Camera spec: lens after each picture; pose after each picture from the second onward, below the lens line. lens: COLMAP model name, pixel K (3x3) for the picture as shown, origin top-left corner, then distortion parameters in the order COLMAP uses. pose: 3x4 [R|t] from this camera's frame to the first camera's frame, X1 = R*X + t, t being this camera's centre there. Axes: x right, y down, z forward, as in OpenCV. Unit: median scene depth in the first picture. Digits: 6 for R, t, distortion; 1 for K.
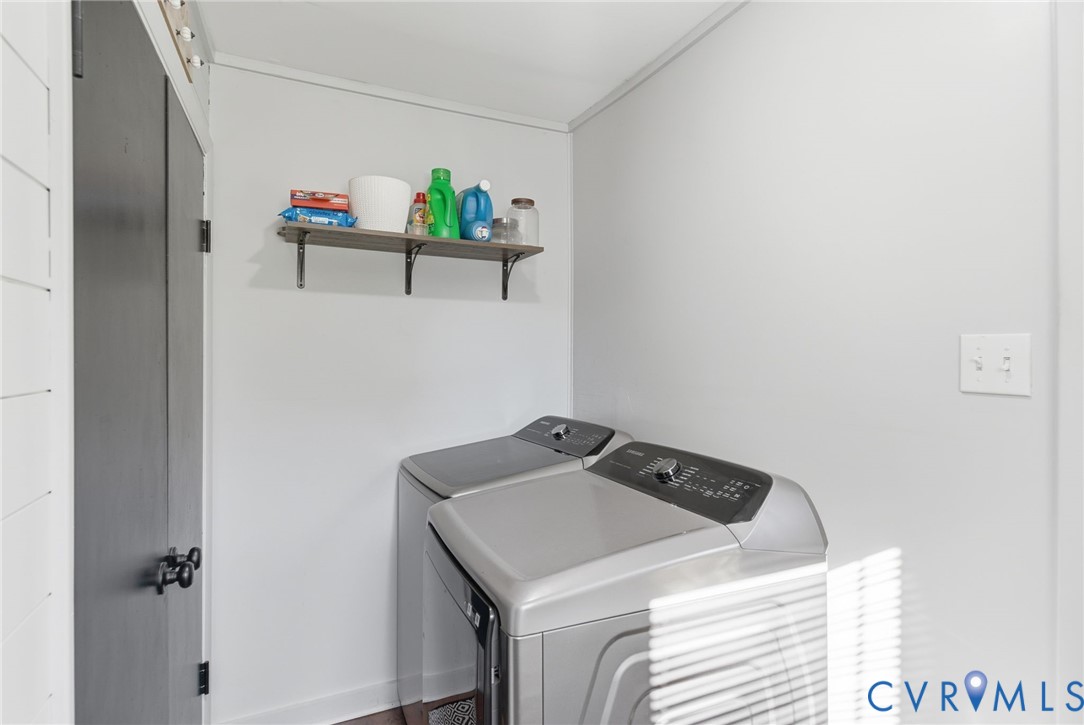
lens RADIAL K [[566.2, 0, 544.6], [0, 566.2, 358.6], [0, 0, 1]] dist [0.040922, -0.000186]
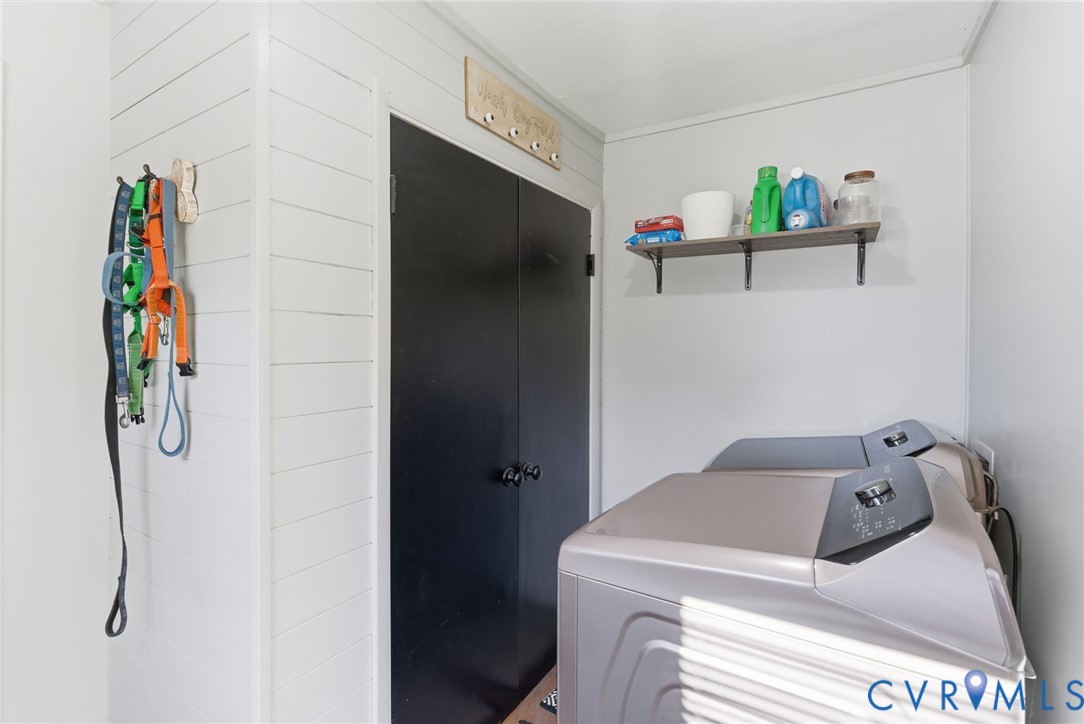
lens RADIAL K [[491.9, 0, 544.5], [0, 491.9, 353.6], [0, 0, 1]] dist [-0.001760, -0.000260]
pose [[0.555350, 0.014088, -0.831498, 0.372231], [-0.010255, 0.999896, 0.010092, 0.004032], [0.831554, 0.002923, 0.555437, 0.172391]]
